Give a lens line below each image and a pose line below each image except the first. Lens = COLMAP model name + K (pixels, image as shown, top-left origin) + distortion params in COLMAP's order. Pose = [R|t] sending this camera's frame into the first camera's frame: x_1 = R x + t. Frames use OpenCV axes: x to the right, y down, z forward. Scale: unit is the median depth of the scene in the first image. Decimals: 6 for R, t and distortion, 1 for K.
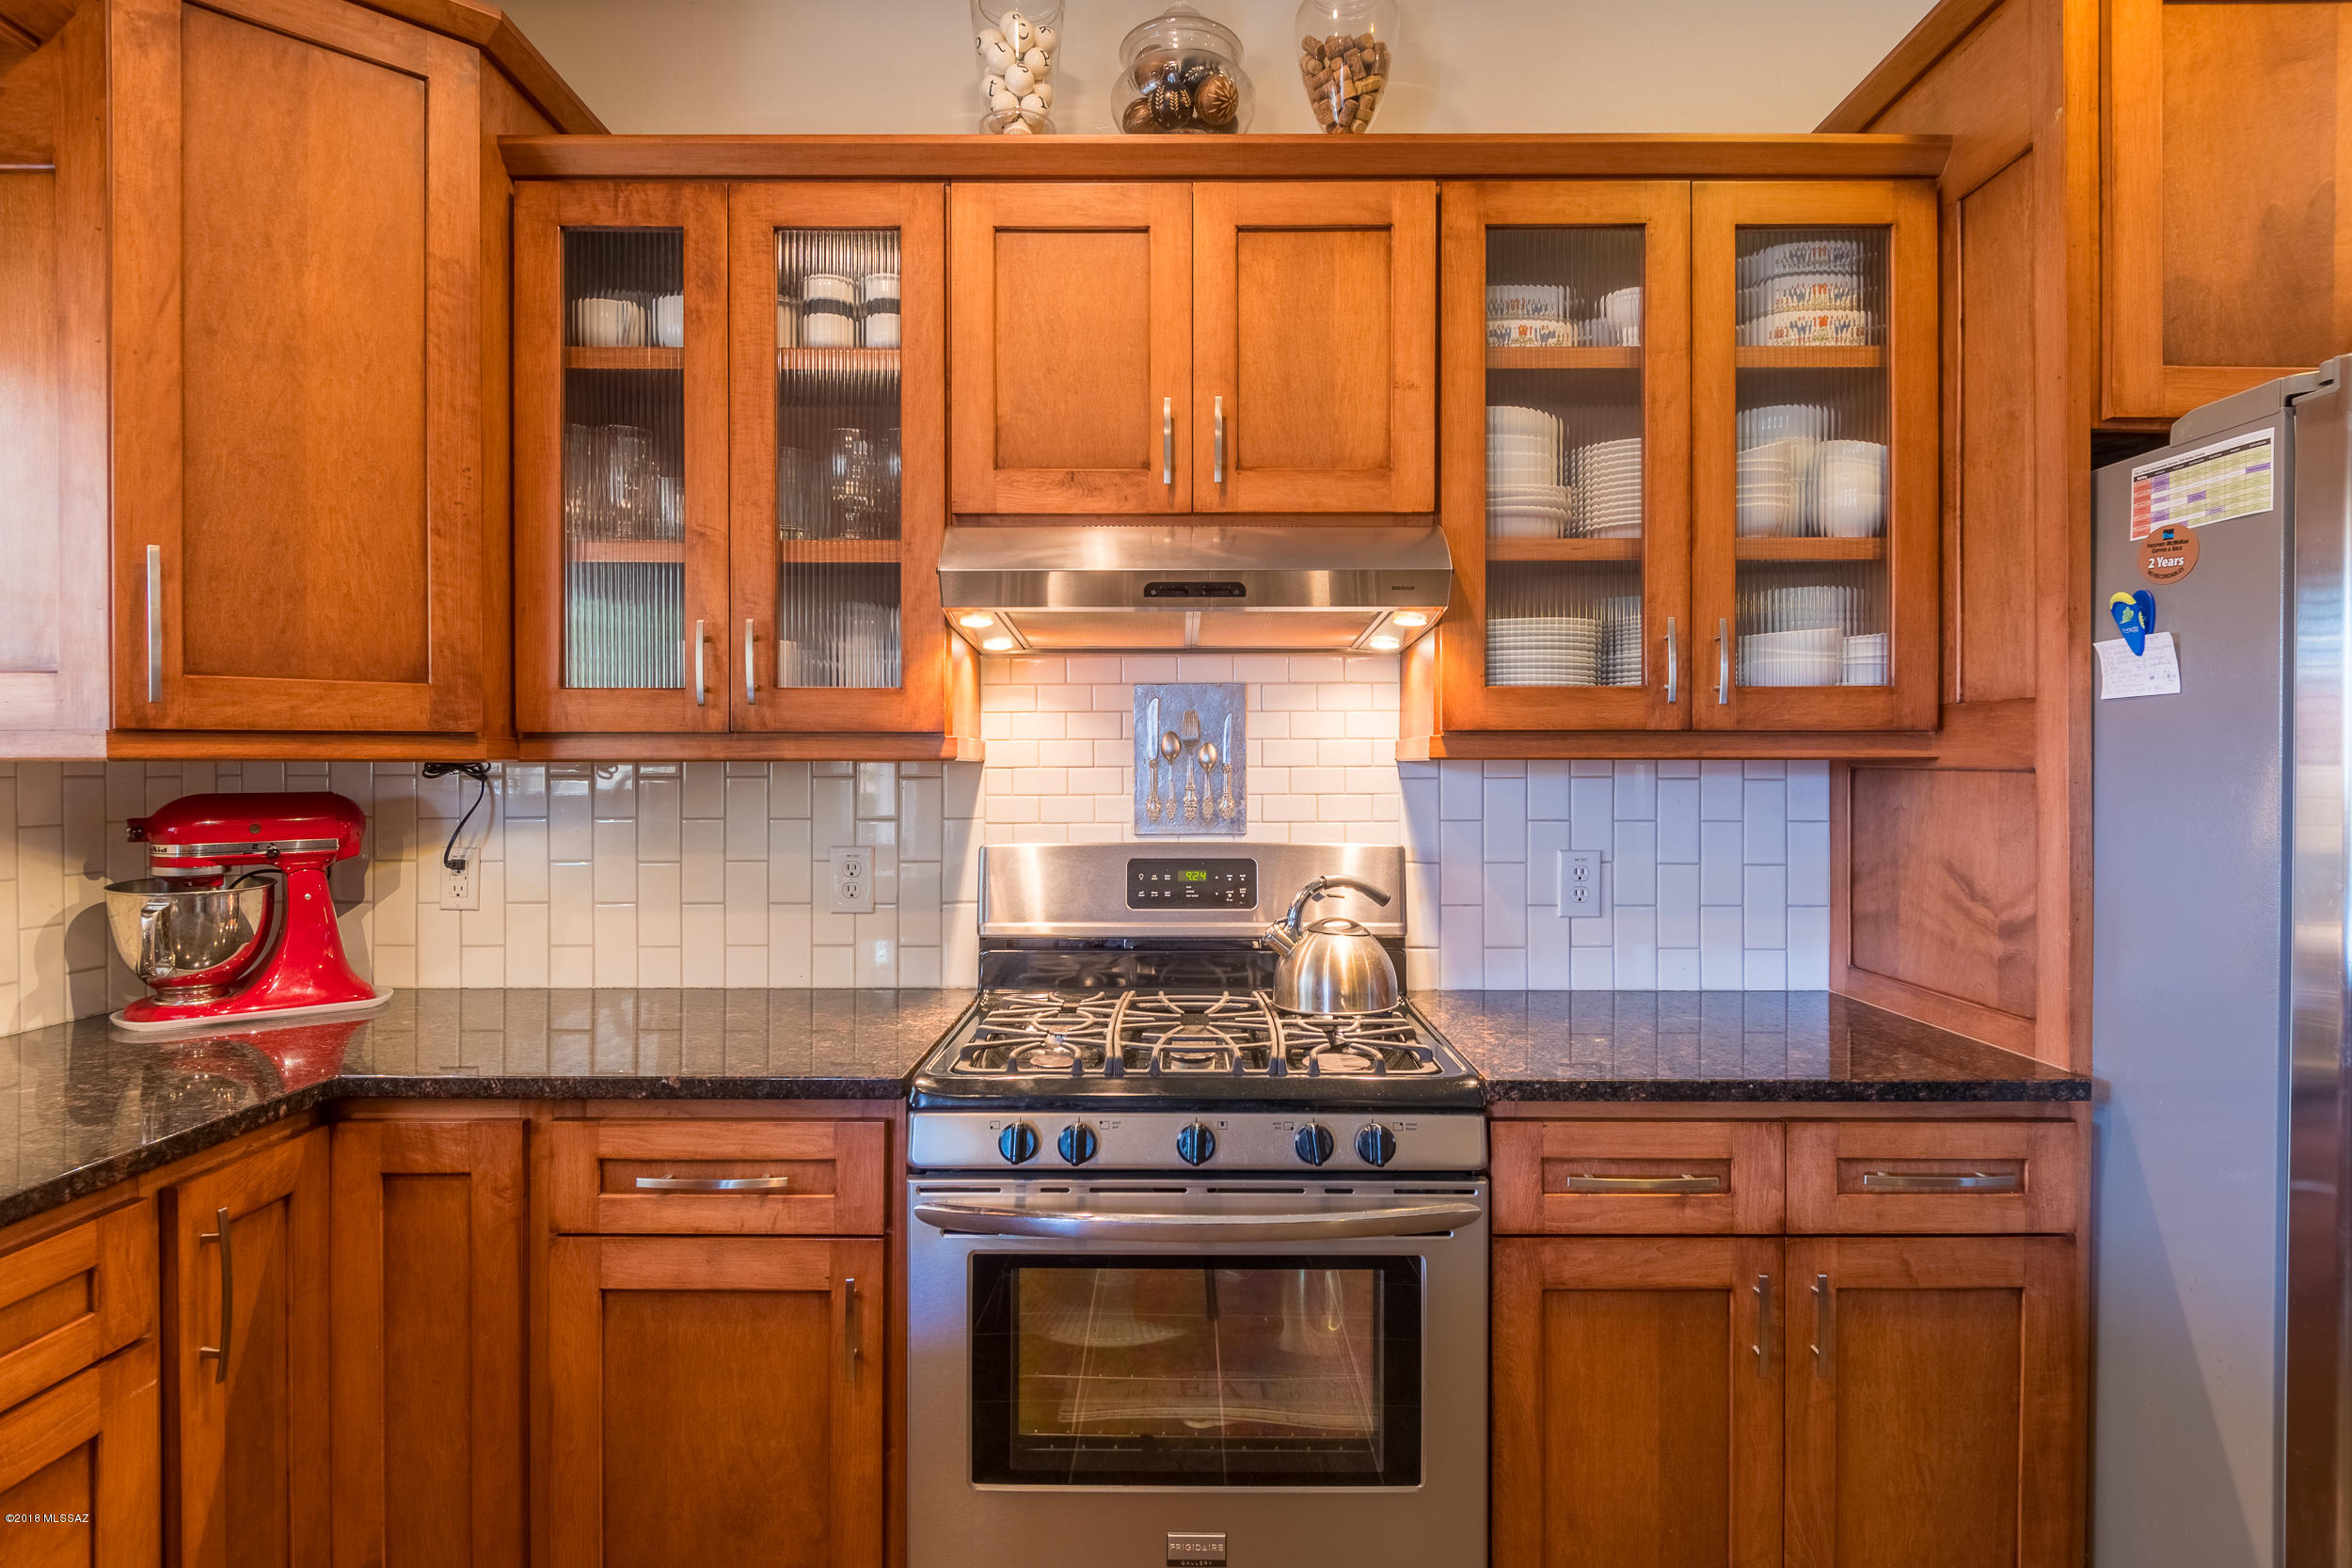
lens RADIAL K [[1228.7, 0, 1177.8], [0, 1228.7, 771.8], [0, 0, 1]] dist [0.021965, -0.024648]
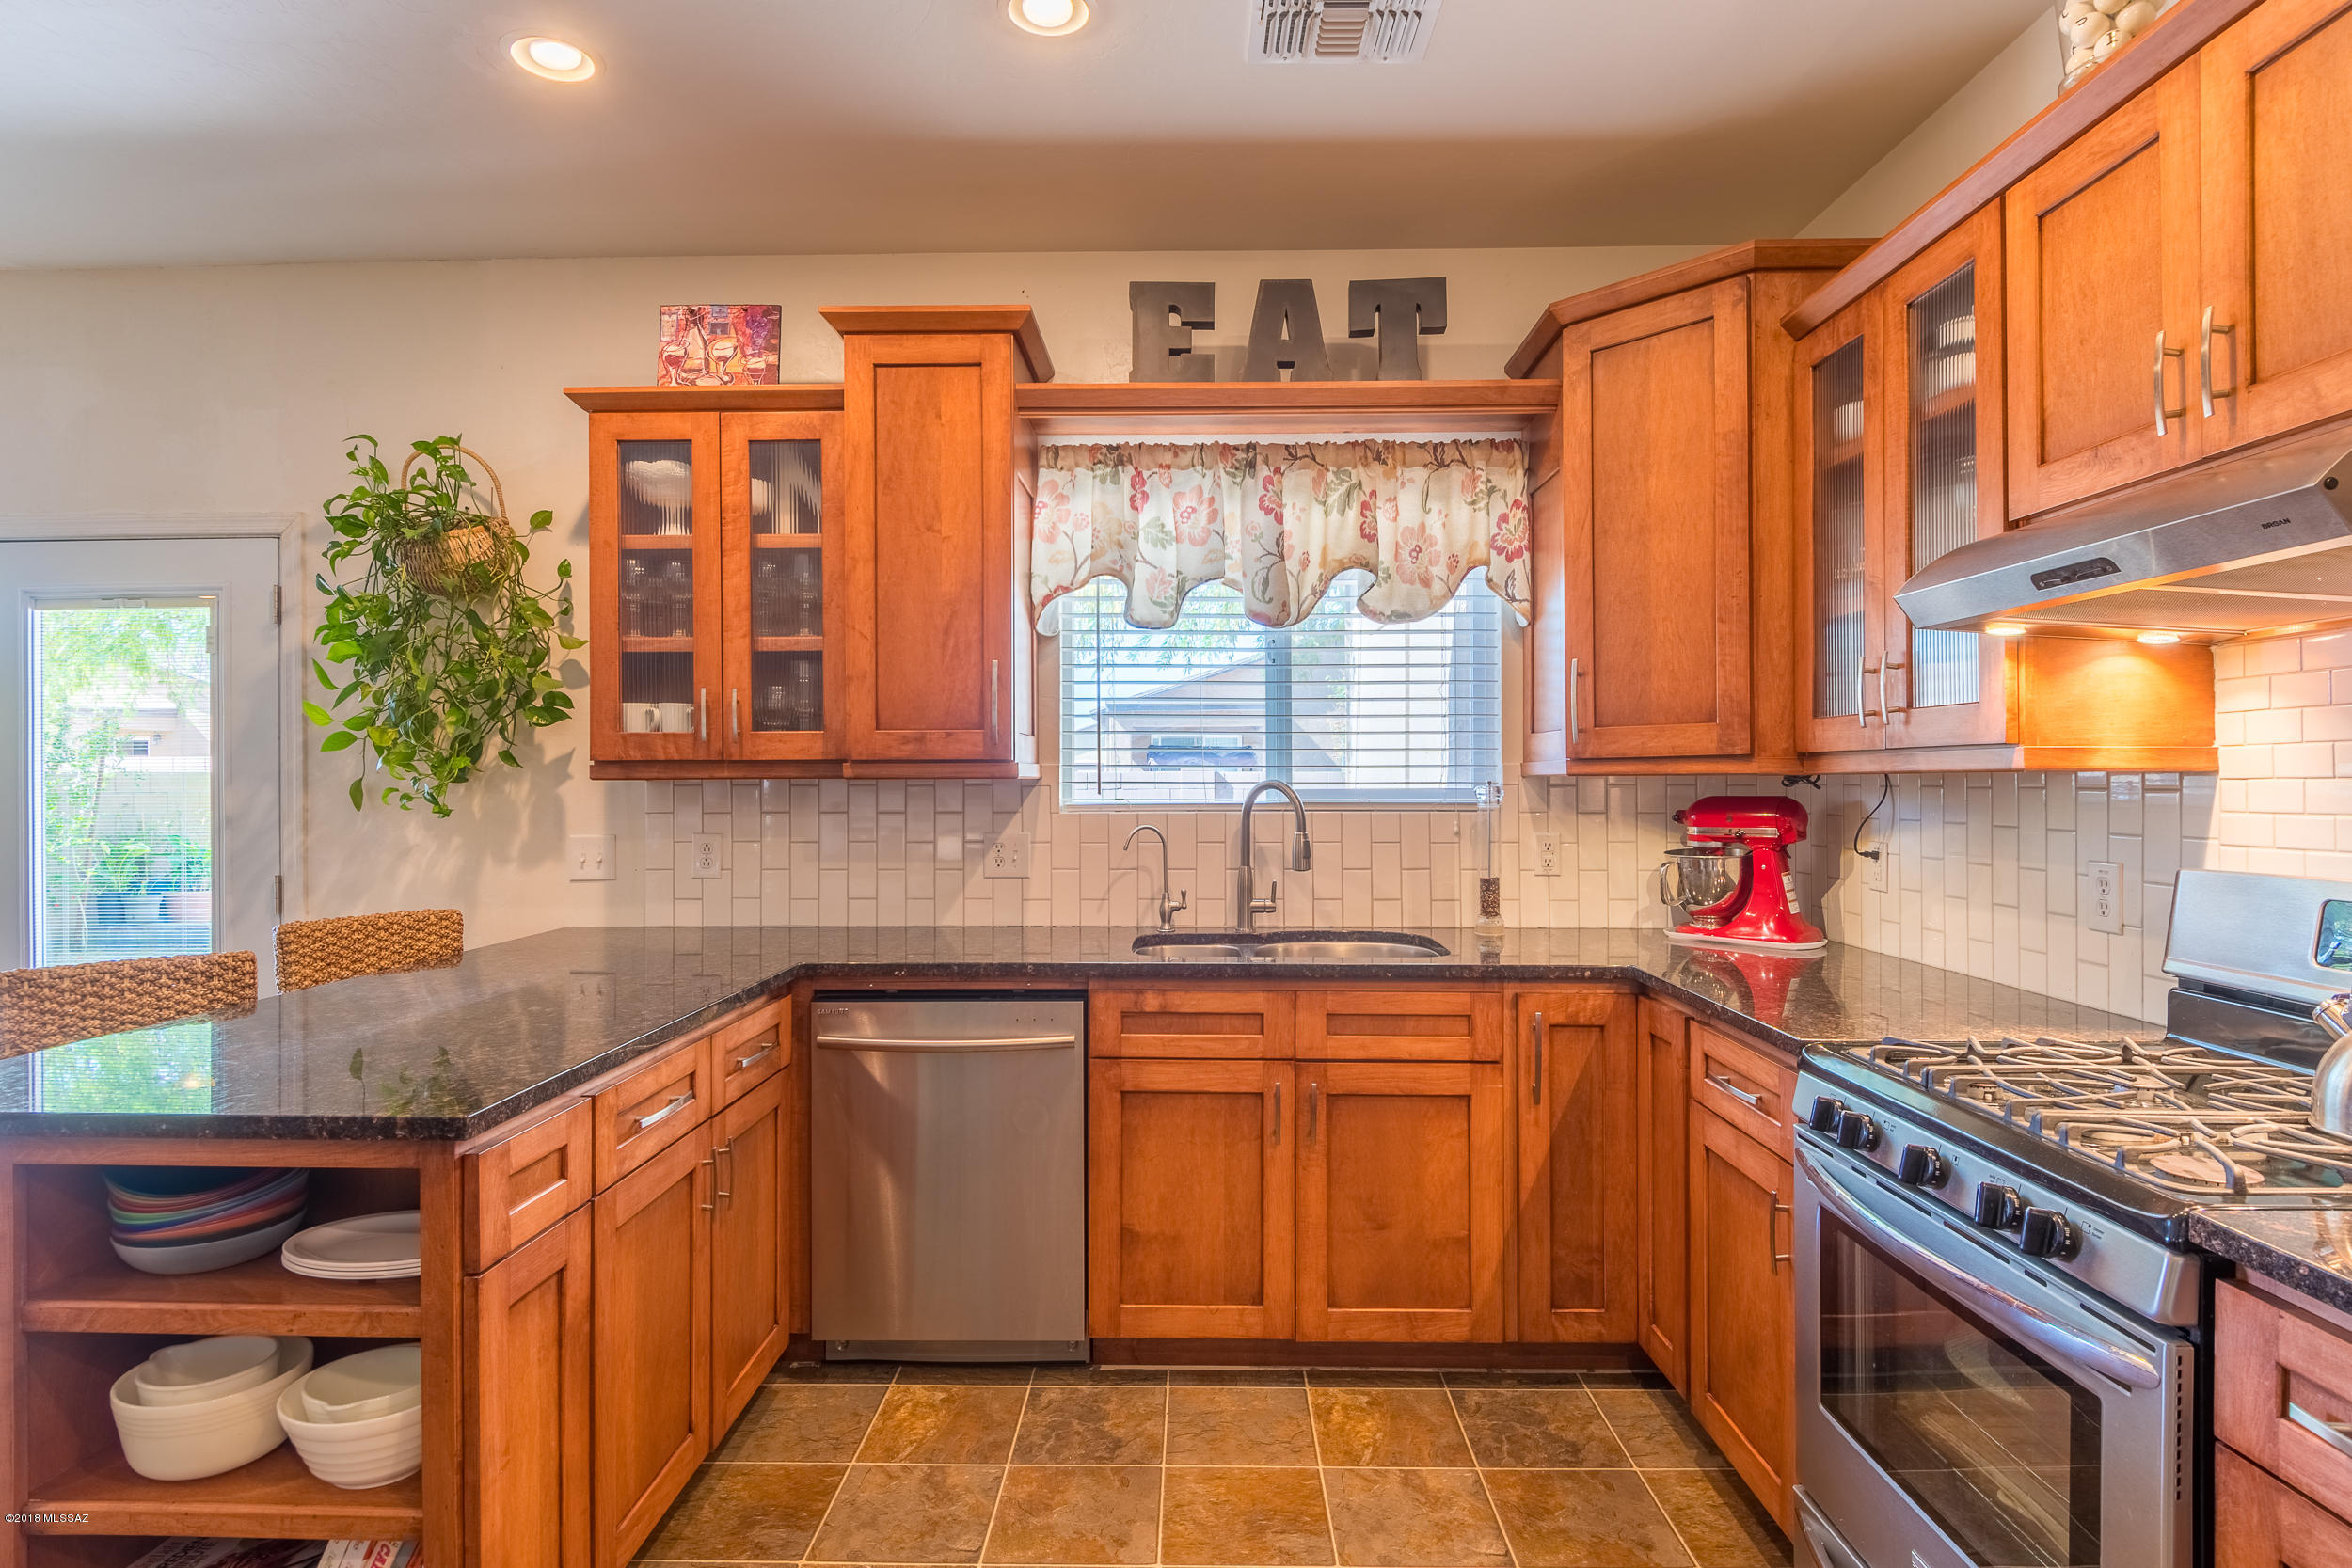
lens RADIAL K [[1228.7, 0, 1174.1], [0, 1228.7, 771.1], [0, 0, 1]] dist [0.021965, -0.024648]
pose [[-0.023147, -0.006875, -0.999708, 0.936709], [-0.003016, 0.999972, -0.006807, -0.001080], [0.999728, 0.002858, -0.023168, 0.401359]]
